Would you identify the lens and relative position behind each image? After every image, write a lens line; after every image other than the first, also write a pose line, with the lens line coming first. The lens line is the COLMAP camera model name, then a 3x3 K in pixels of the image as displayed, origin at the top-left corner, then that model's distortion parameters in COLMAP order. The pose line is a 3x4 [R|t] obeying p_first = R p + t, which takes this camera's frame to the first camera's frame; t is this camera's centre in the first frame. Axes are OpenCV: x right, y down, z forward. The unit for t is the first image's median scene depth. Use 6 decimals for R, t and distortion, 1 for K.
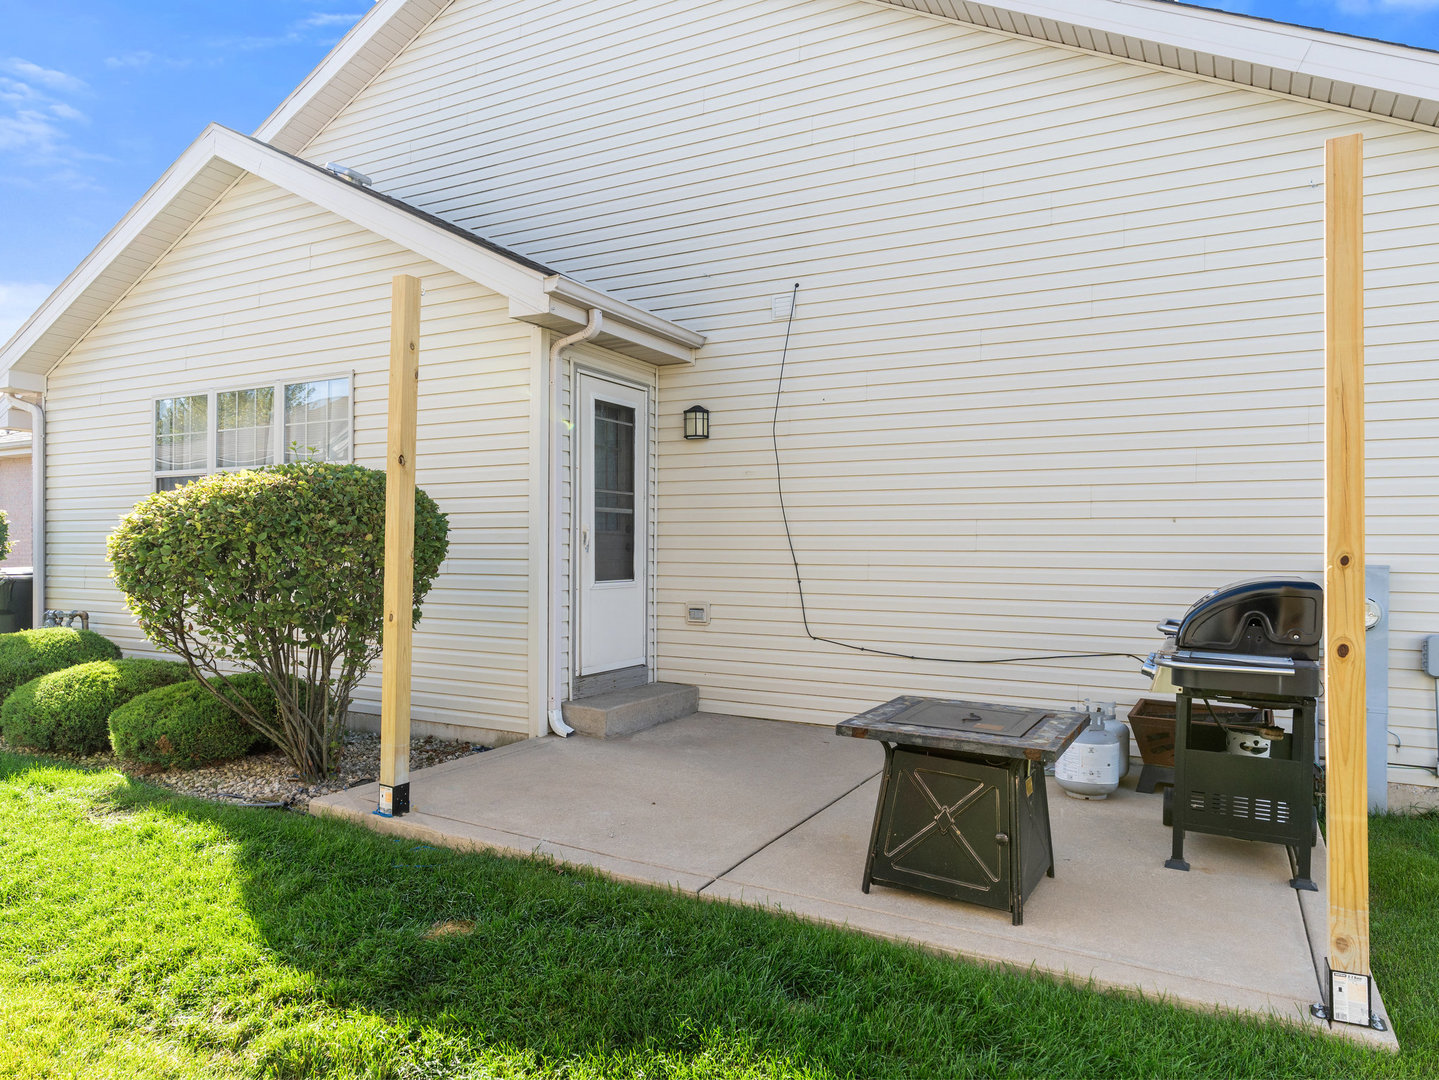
lens RADIAL K [[947.1, 0, 714.6], [0, 947.1, 545.4], [0, 0, 1]] dist [0.026479, 0.001282]
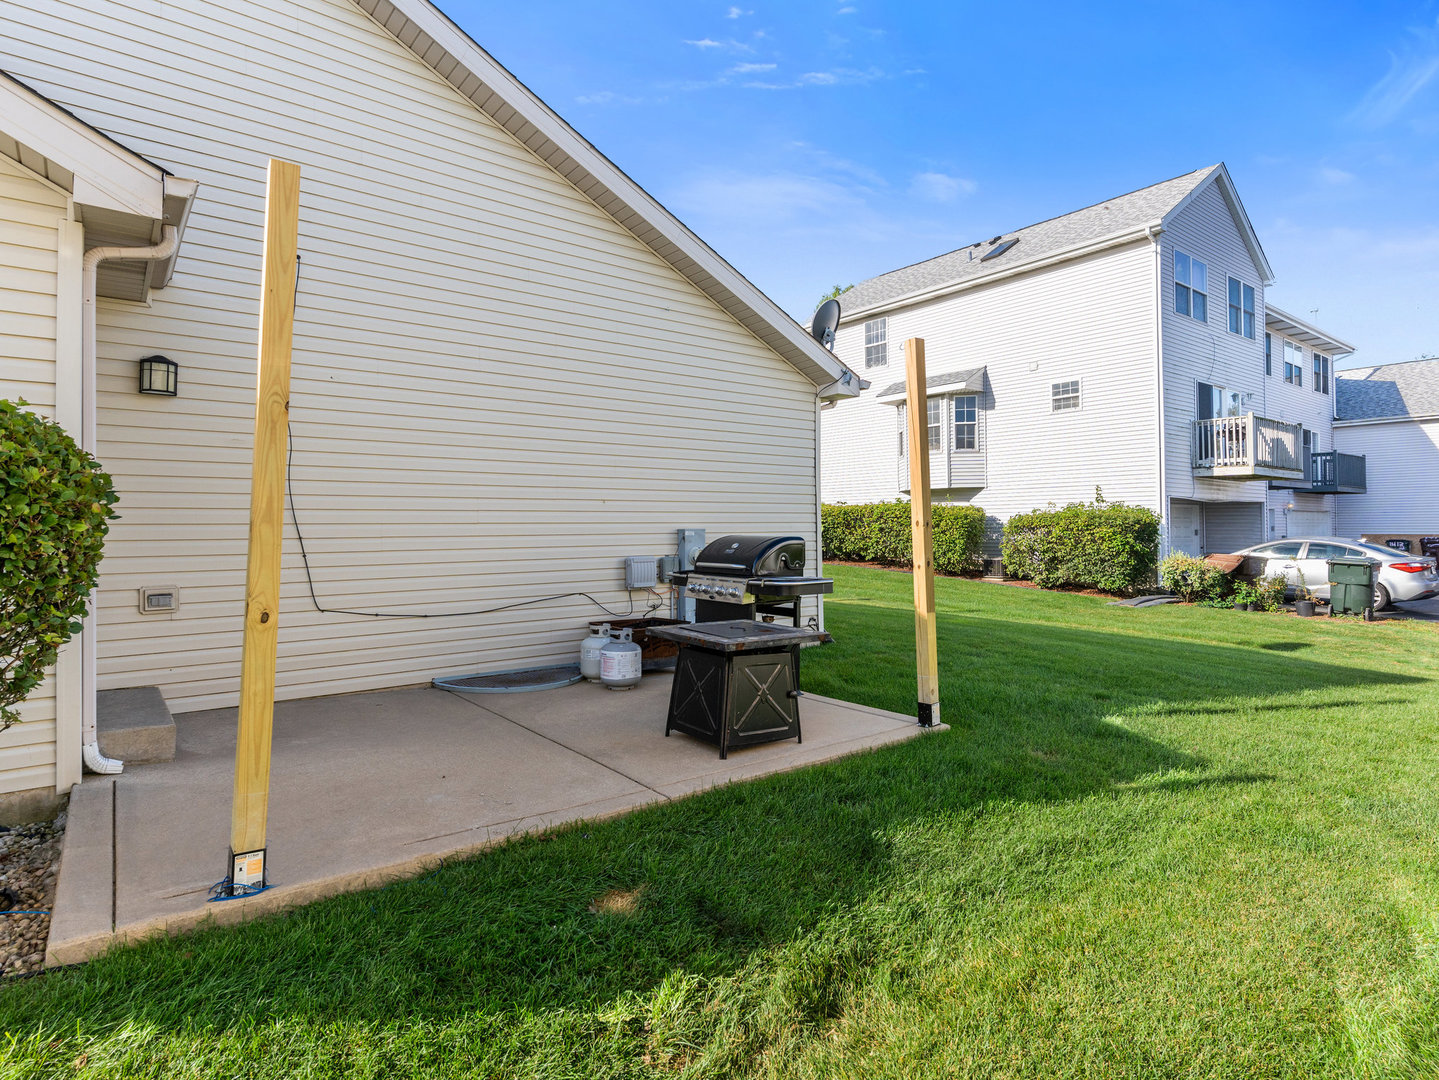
lens RADIAL K [[778.6, 0, 696.5], [0, 778.6, 516.3], [0, 0, 1]] dist [0.009456, -0.001155]
pose [[0.408381, -0.000383, 0.912812, -0.485240], [0.003381, 0.999994, -0.001093, -0.000943], [-0.912805, 0.003532, 0.408379, 0.287673]]
